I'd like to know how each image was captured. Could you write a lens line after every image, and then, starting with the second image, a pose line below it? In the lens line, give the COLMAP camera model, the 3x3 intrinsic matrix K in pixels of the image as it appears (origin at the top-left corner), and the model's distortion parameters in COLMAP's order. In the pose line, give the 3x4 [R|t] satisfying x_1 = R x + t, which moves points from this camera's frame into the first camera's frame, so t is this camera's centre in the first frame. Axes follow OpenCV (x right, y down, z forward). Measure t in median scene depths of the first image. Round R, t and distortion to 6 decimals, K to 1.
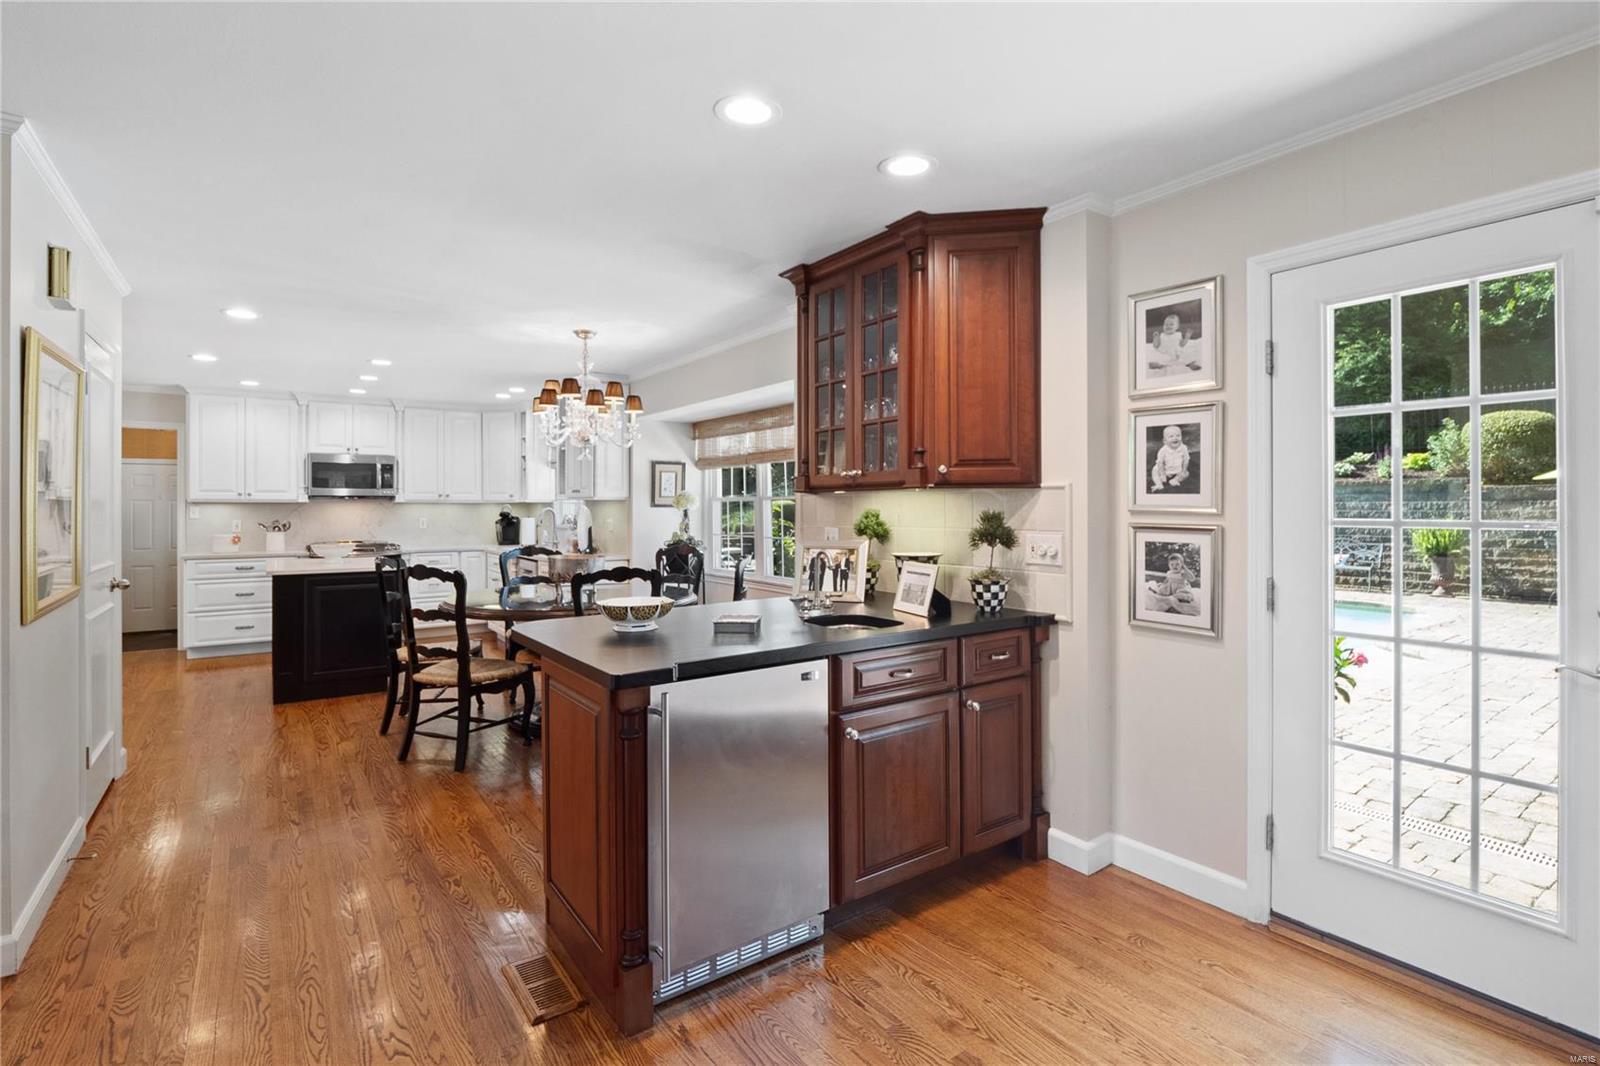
lens RADIAL K [[755.5, 0, 796.0], [0, 755.5, 515.6], [0, 0, 1]] dist [-0.015274, -0.000044]
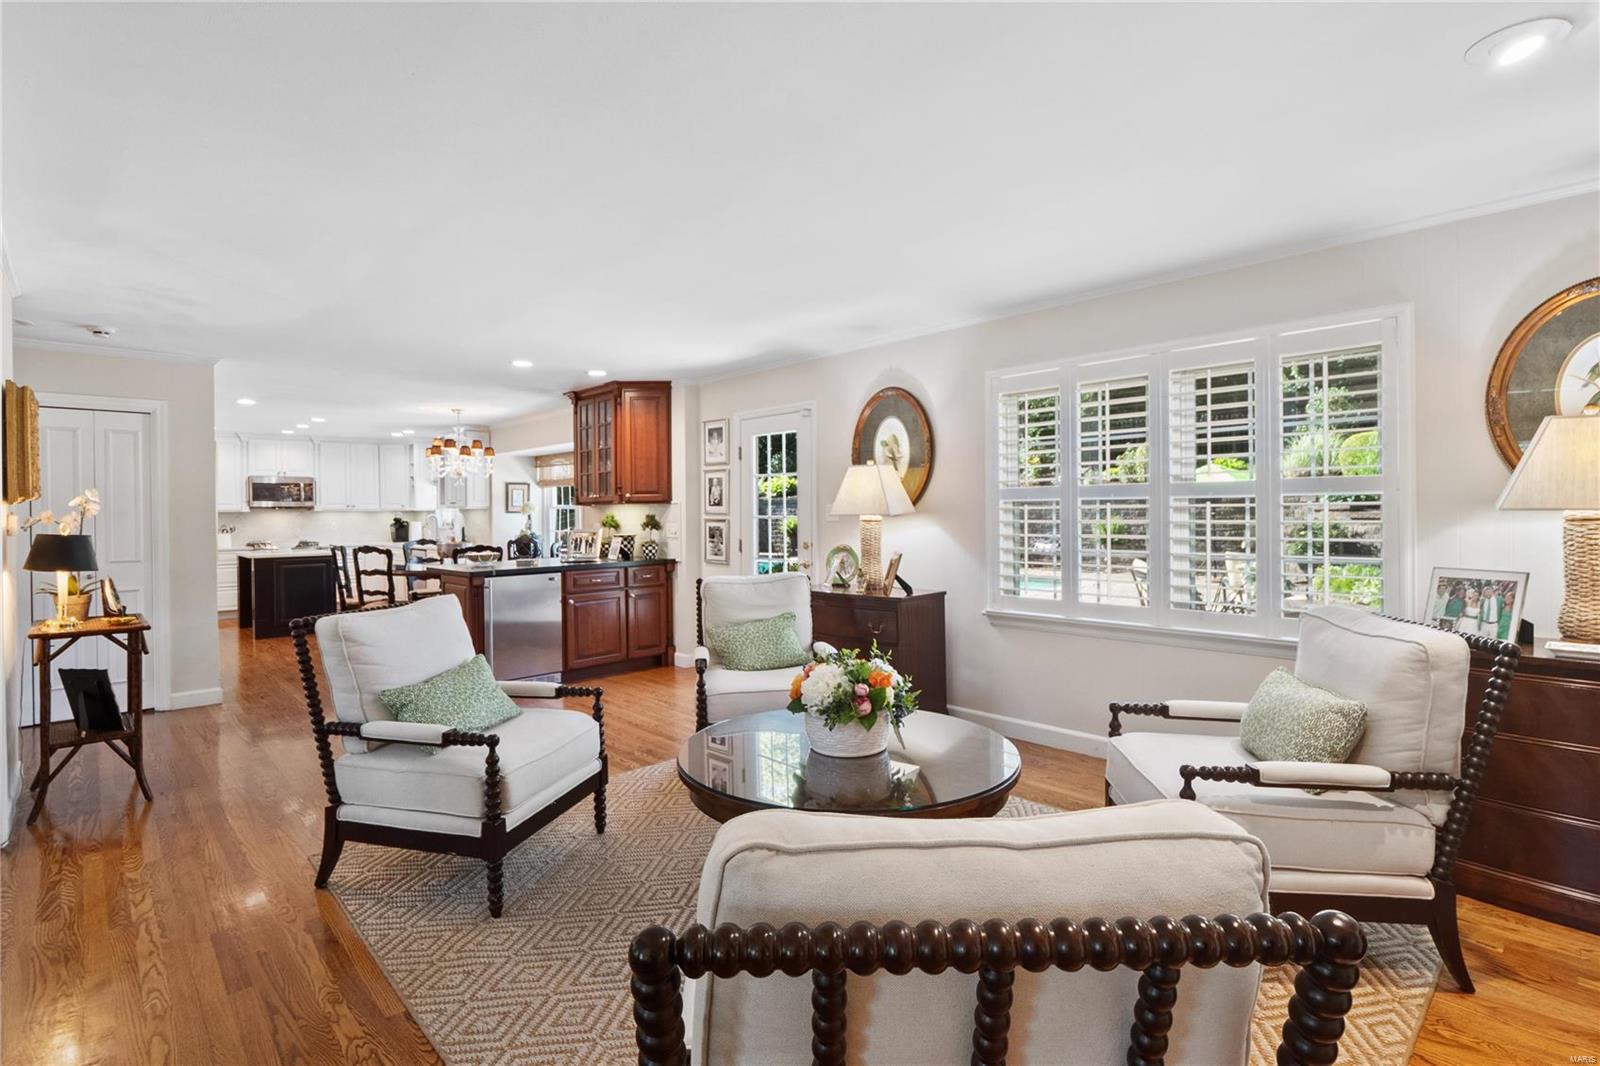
lens RADIAL K [[755.5, 0, 799.4], [0, 755.5, 523.7], [0, 0, 1]] dist [-0.015274, -0.000044]
pose [[0.988495, -0.010120, 0.150913, 0.314828], [0.009273, 0.999937, 0.006316, 0.011210], [-0.150967, -0.004844, 0.988527, -1.129720]]
